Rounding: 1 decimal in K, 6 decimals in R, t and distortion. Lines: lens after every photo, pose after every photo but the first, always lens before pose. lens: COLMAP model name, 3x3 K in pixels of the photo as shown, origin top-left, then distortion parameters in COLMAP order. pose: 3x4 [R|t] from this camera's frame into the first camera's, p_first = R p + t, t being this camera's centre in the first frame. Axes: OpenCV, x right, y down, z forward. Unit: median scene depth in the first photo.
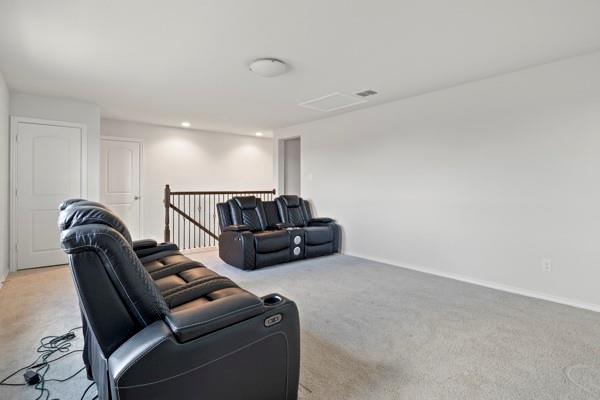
lens RADIAL K [[303.8, 0, 298.6], [0, 303.8, 189.9], [0, 0, 1]] dist [-0.022972, -0.000763]
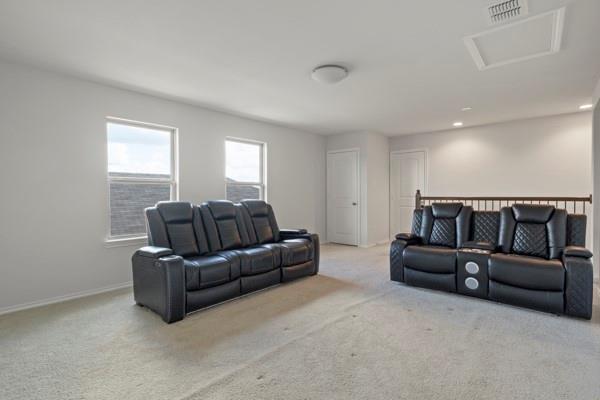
lens RADIAL K [[315.9, 0, 300.1], [0, 315.9, 192.1], [0, 0, 1]] dist [-0.001273, -0.000273]
pose [[0.110258, -0.002877, -0.993899, 0.607773], [-0.003136, 0.999990, -0.003242, -0.004629], [0.993898, 0.003475, 0.110248, 0.473795]]
